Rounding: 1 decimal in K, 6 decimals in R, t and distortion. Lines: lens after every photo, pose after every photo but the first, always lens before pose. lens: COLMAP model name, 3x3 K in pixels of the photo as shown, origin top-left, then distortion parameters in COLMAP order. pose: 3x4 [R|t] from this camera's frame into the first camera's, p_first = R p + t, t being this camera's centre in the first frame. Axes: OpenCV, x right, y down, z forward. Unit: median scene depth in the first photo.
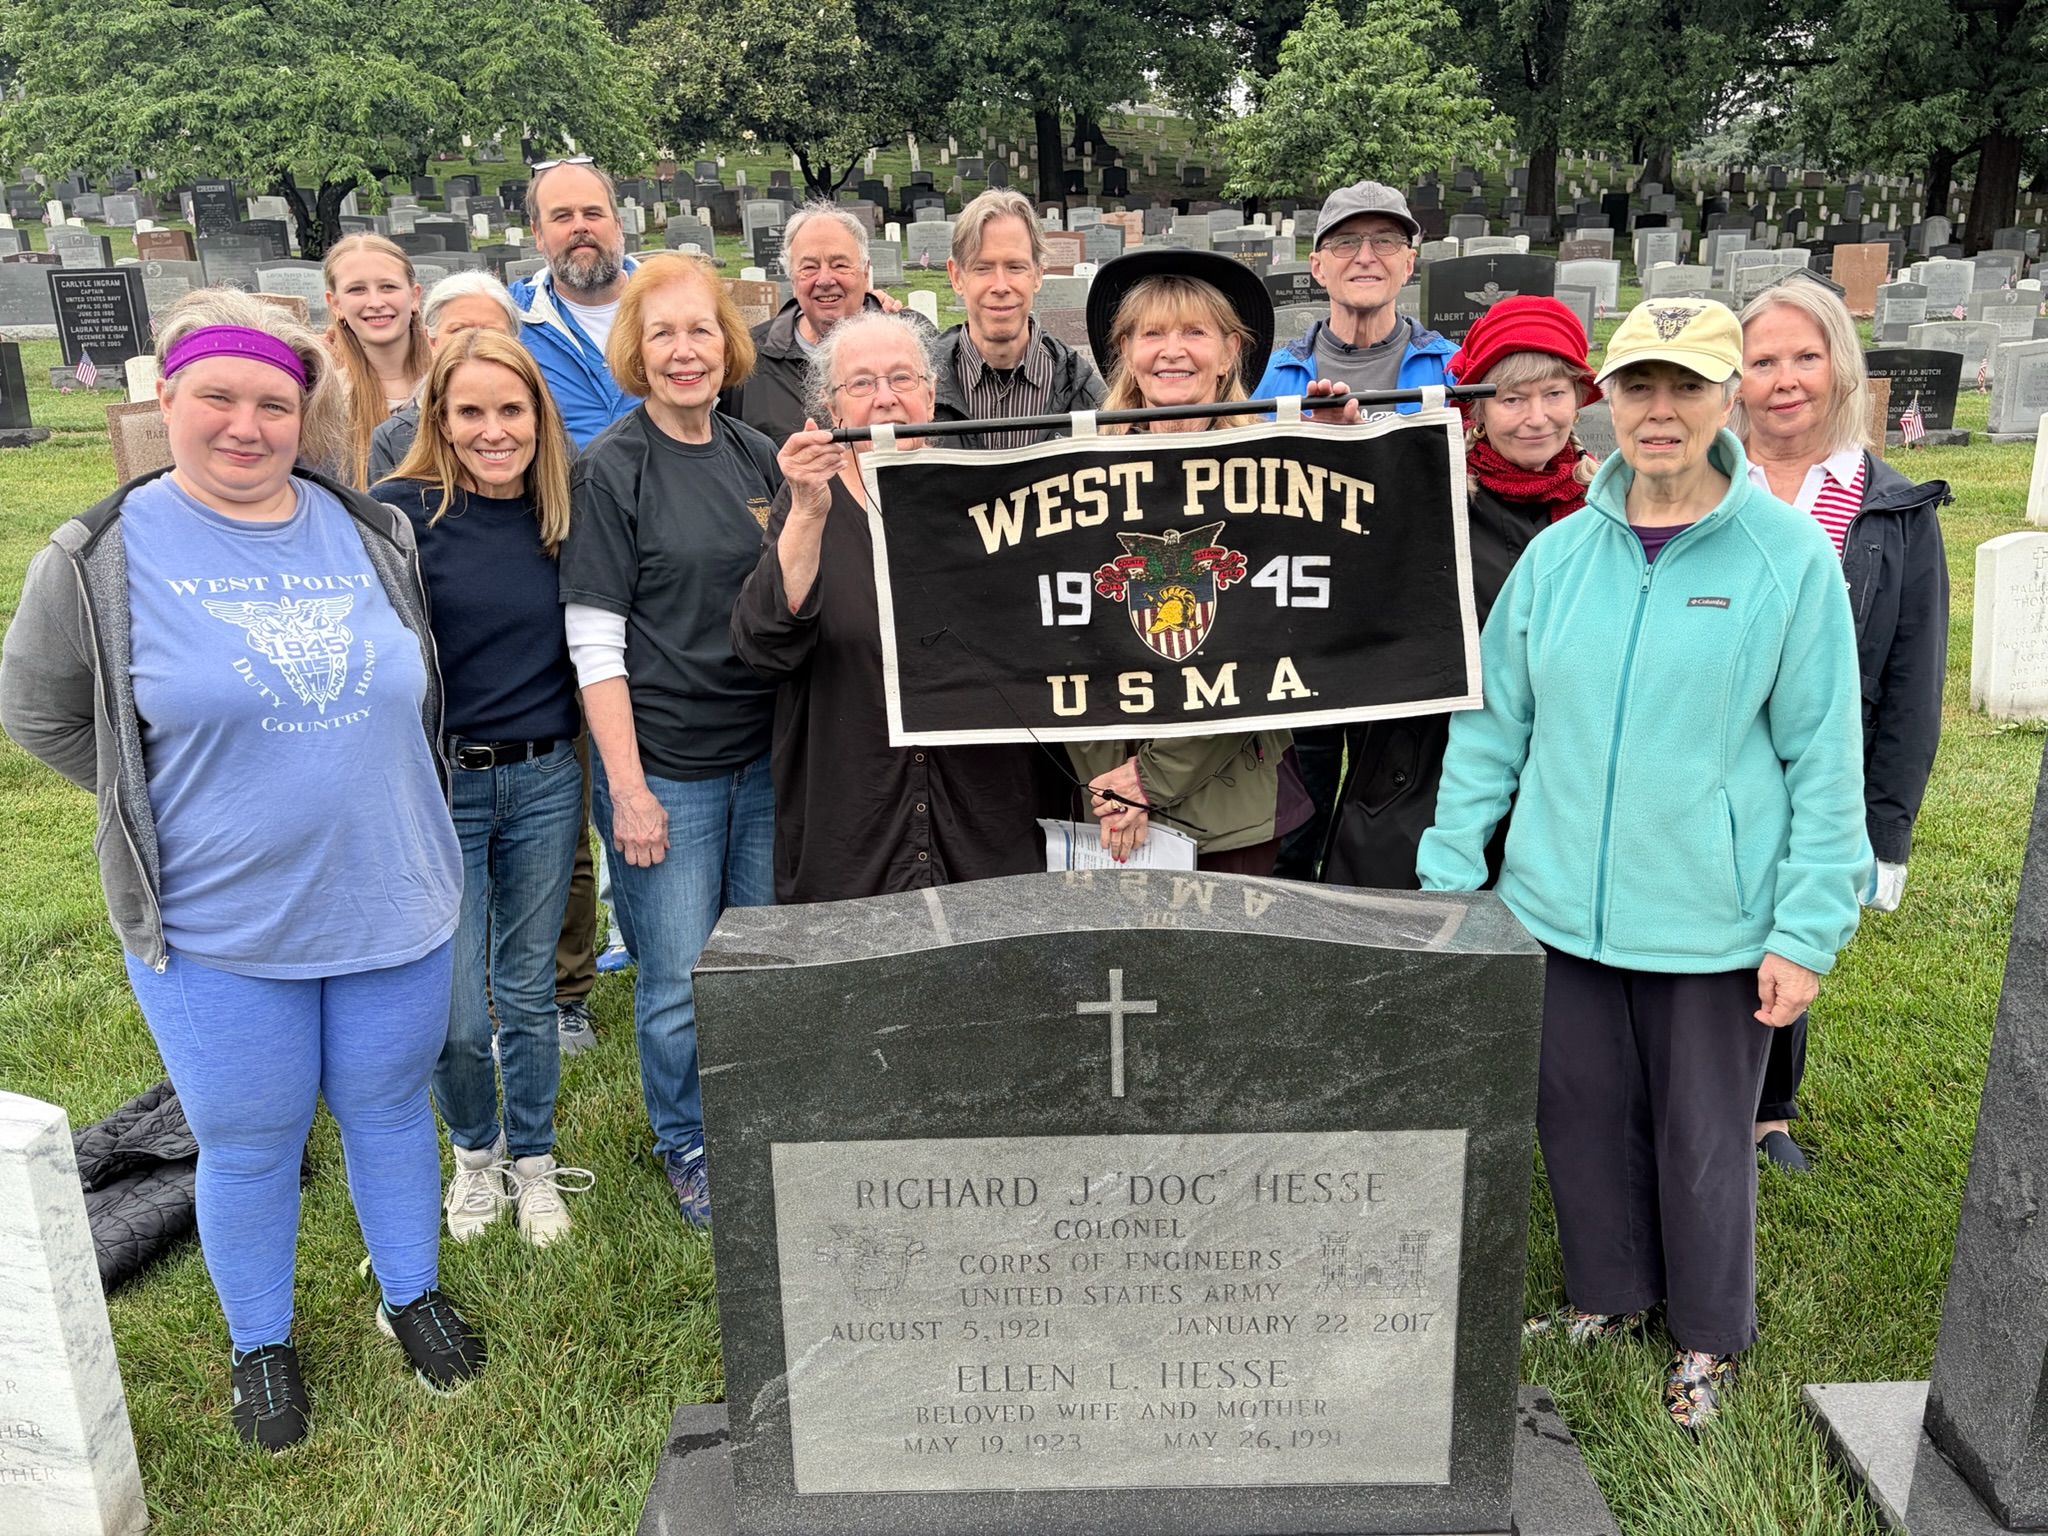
lens RADIAL K [[1547.5, 0, 1033.1], [0, 1547.5, 764.2], [0, 0, 1]] dist [0.065774, -0.057915]
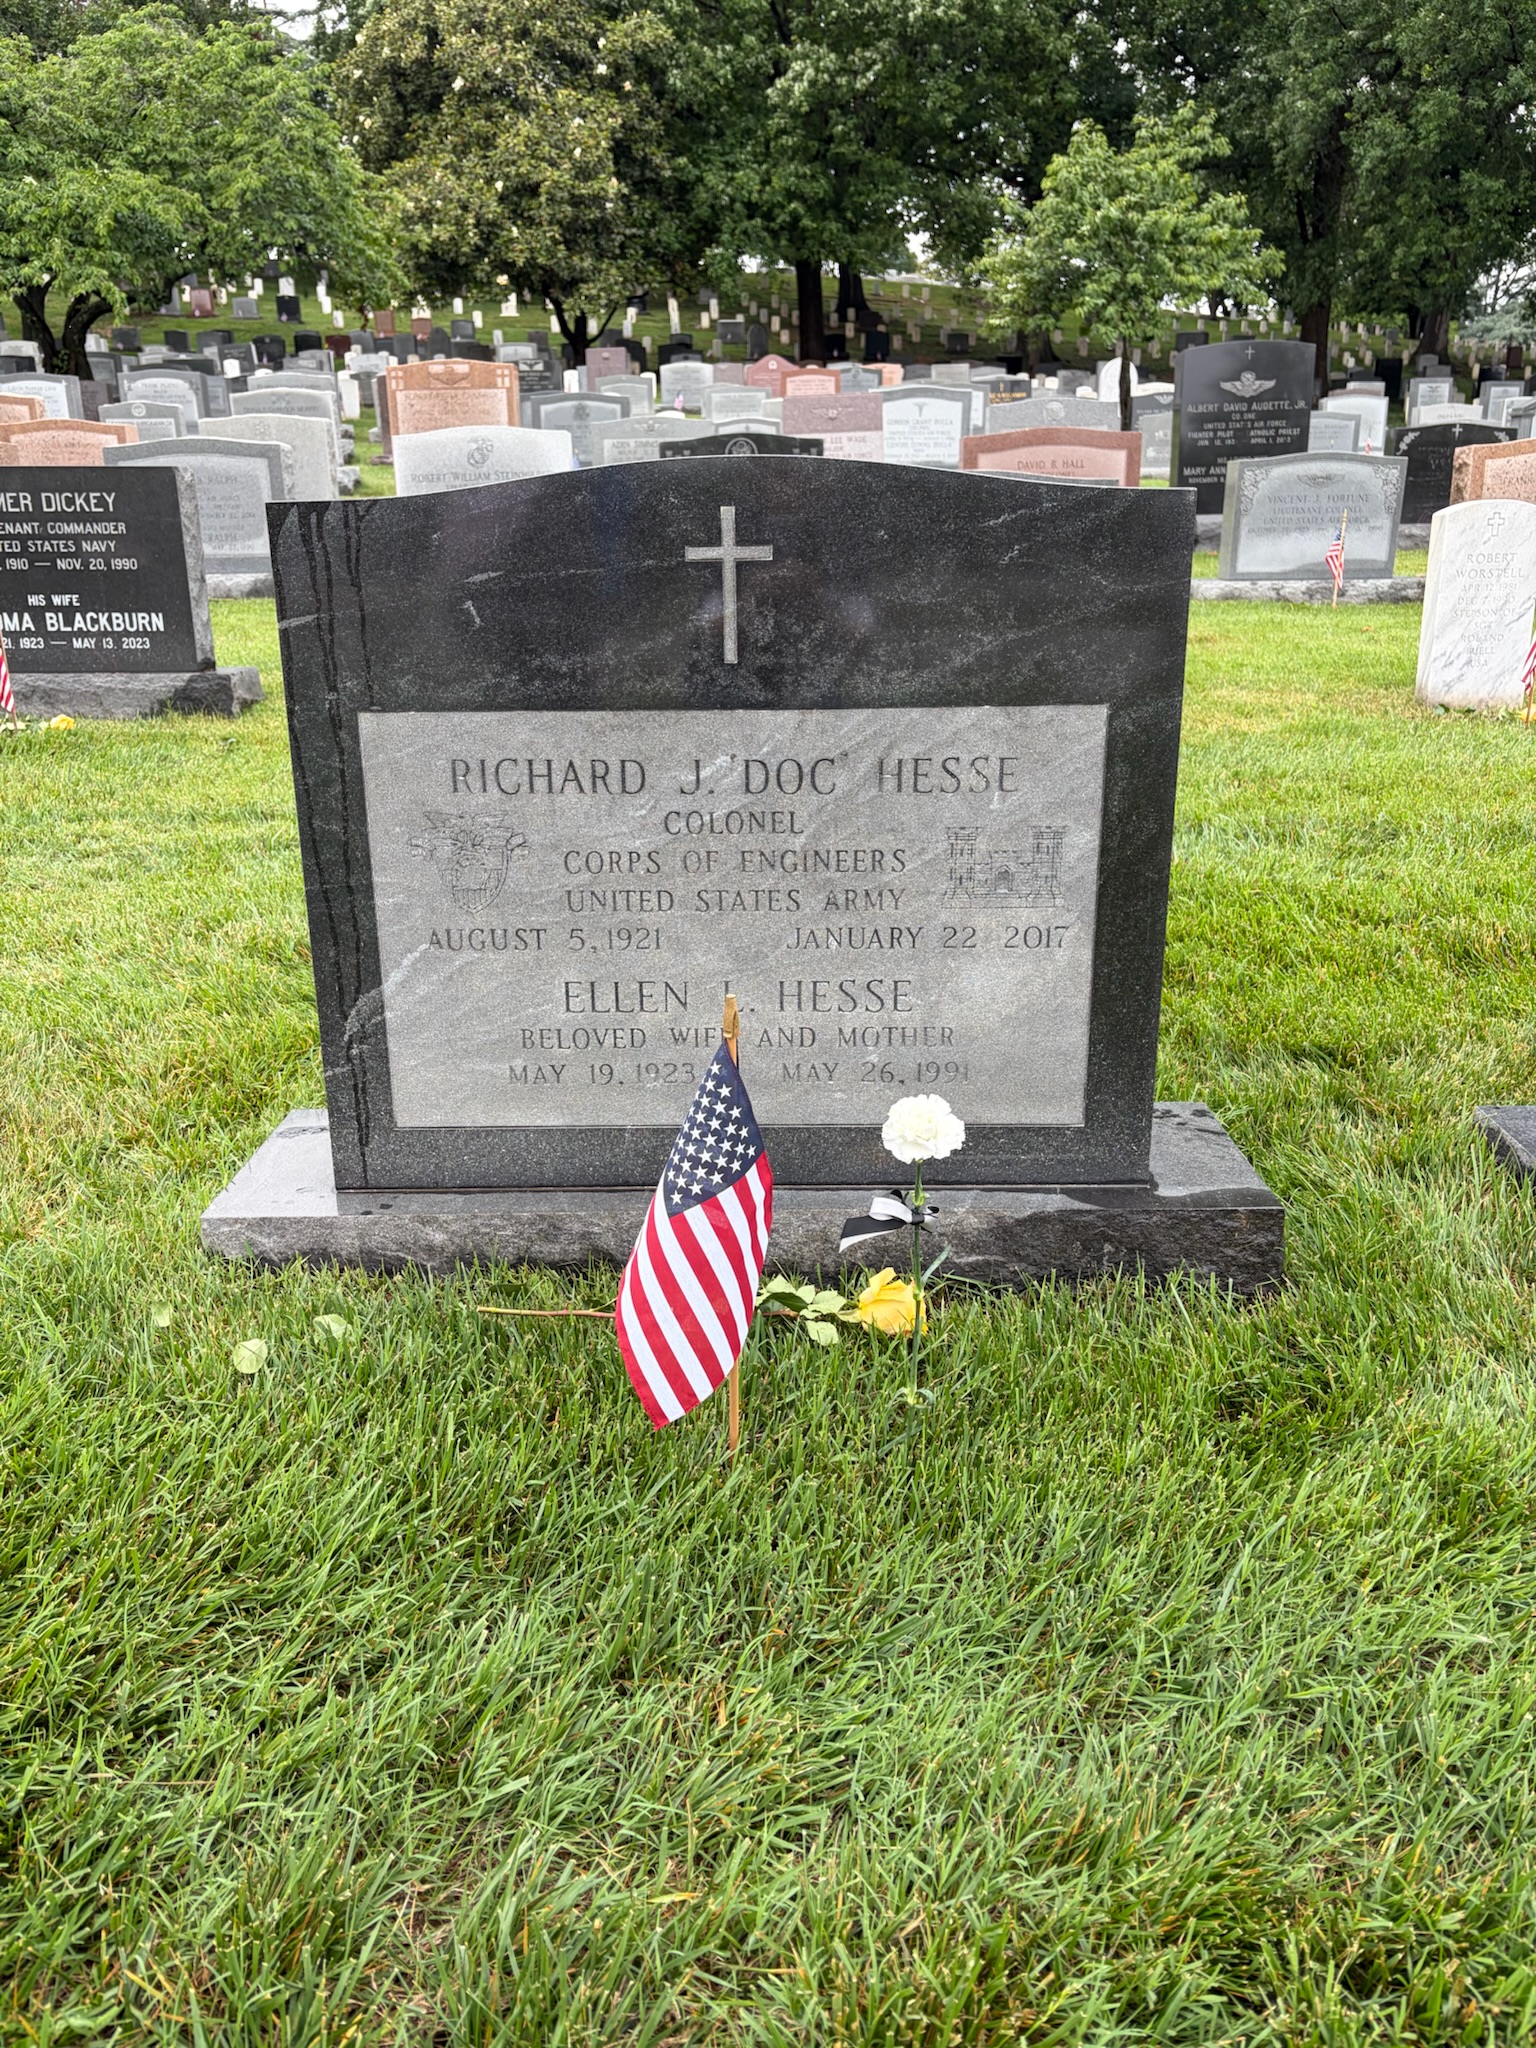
lens RADIAL K [[1539.2, 0, 761.9], [0, 1539.2, 1002.0], [0, 0, 1]] dist [0.104778, -0.108848]
pose [[0.999716, 0.018464, -0.015041, 0.072977], [-0.017988, 0.999352, 0.031174, 0.310788], [0.015606, -0.030894, 0.999401, 0.058154]]
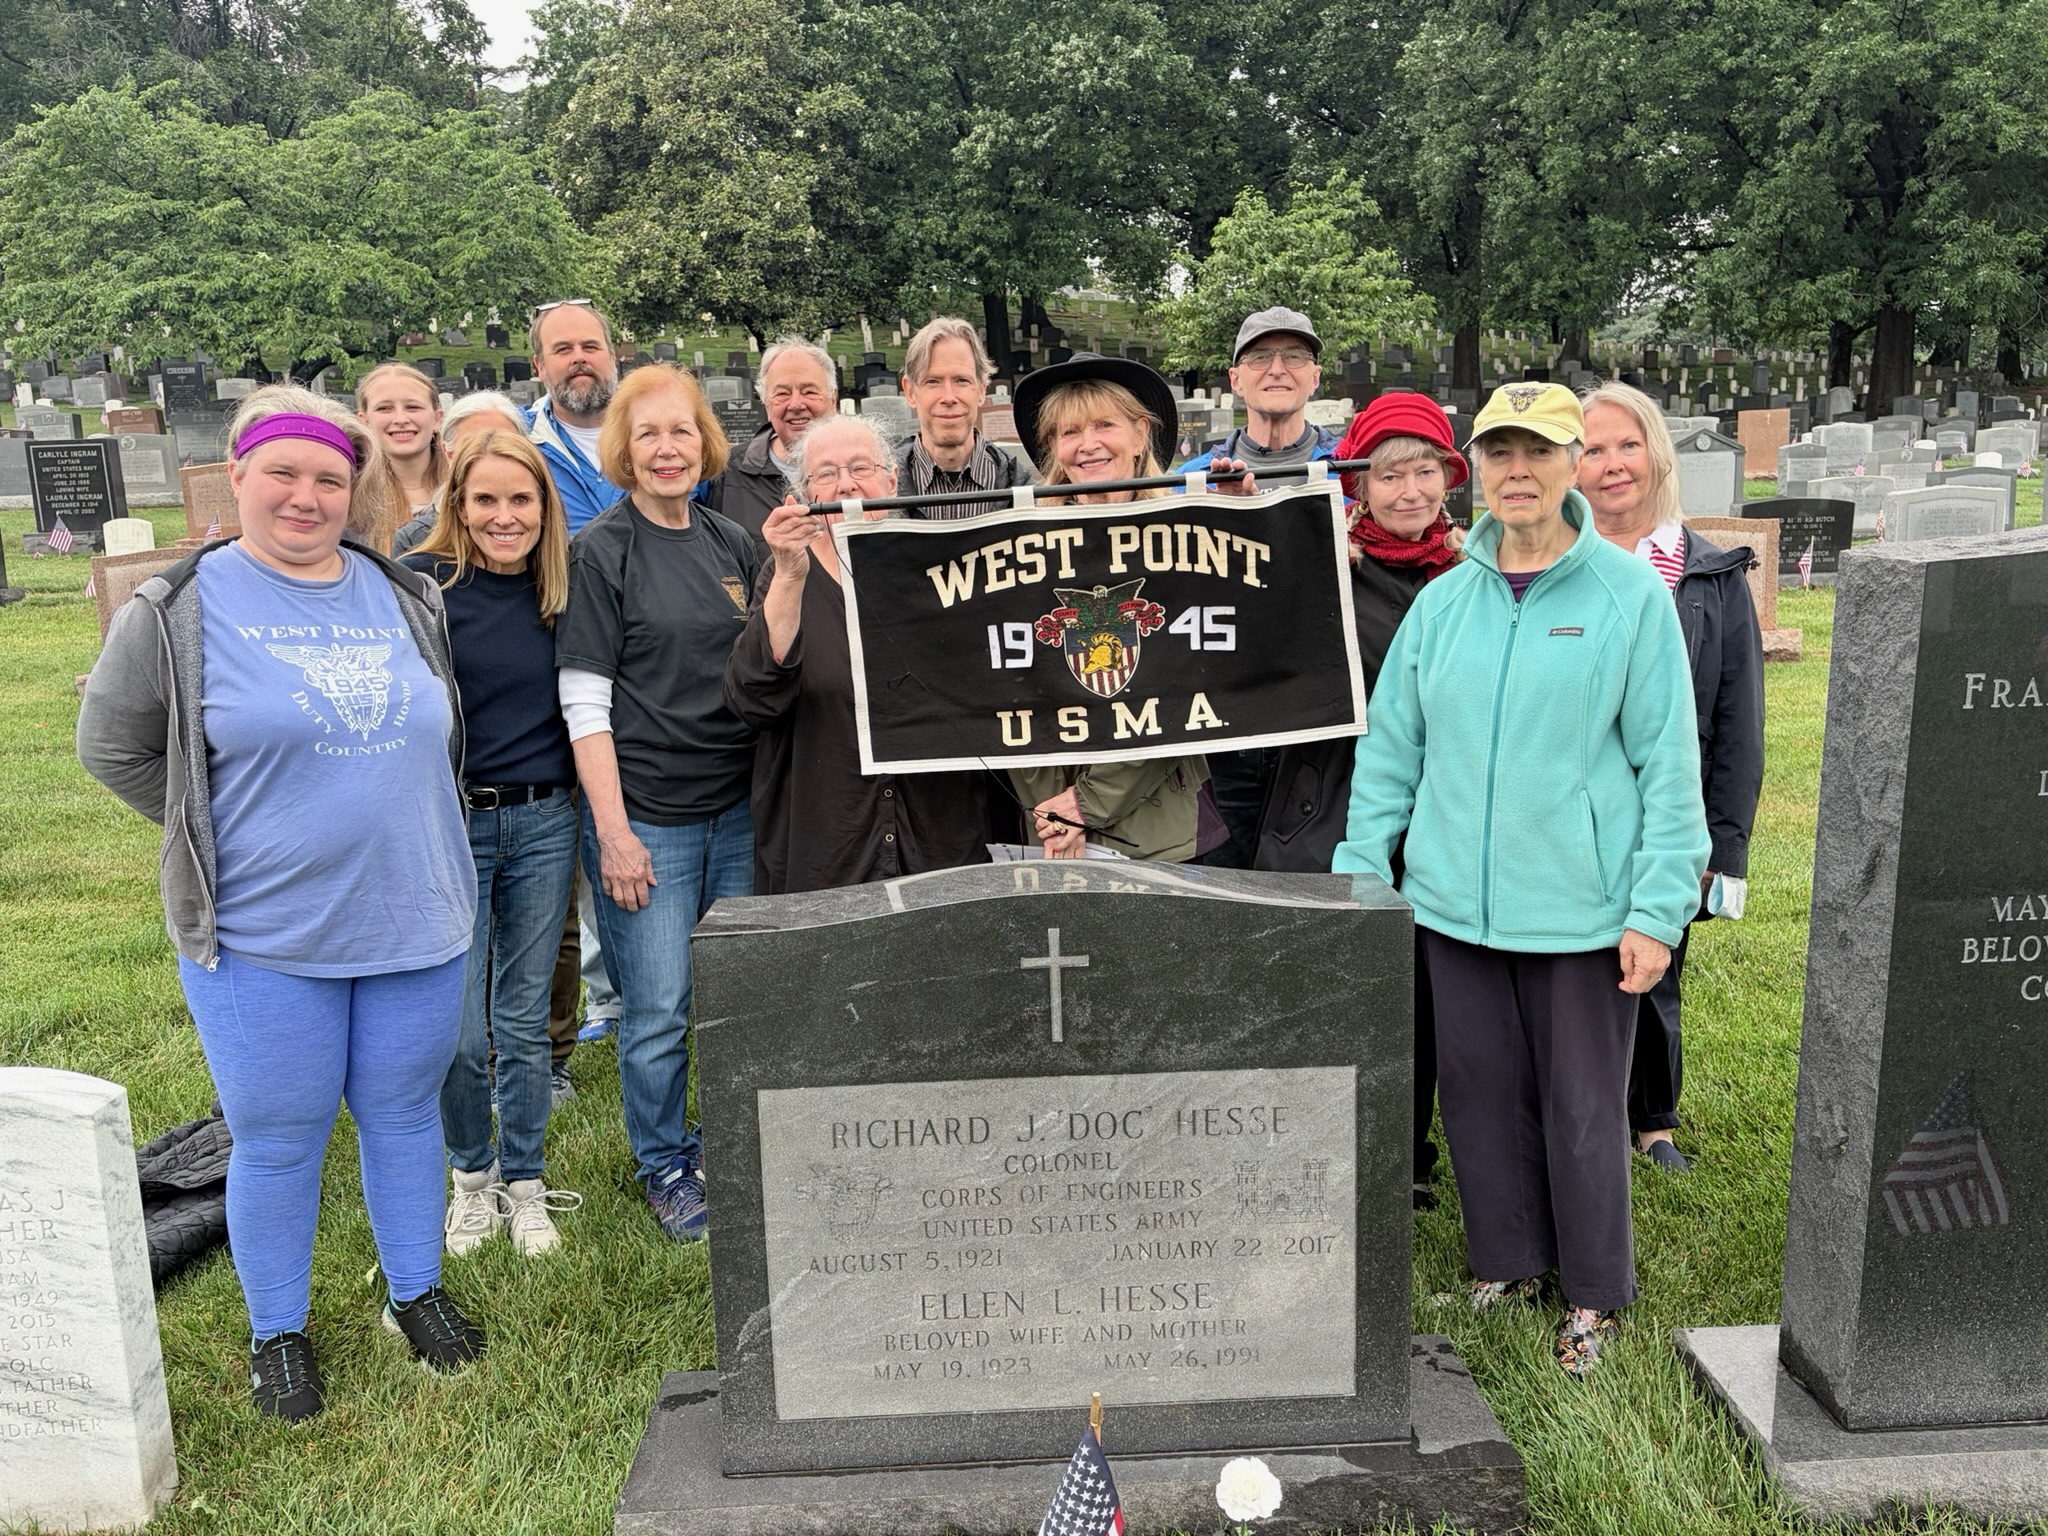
lens RADIAL K [[1555.0, 0, 1024.0], [0, 1555.0, 768.0], [0, 0, 1]] dist [0.036941, -0.001382]
pose [[0.999640, -0.011880, 0.024037, 0.003242], [0.014285, 0.994629, -0.102514, 0.103663], [-0.022690, 0.102820, 0.994441, -0.144638]]
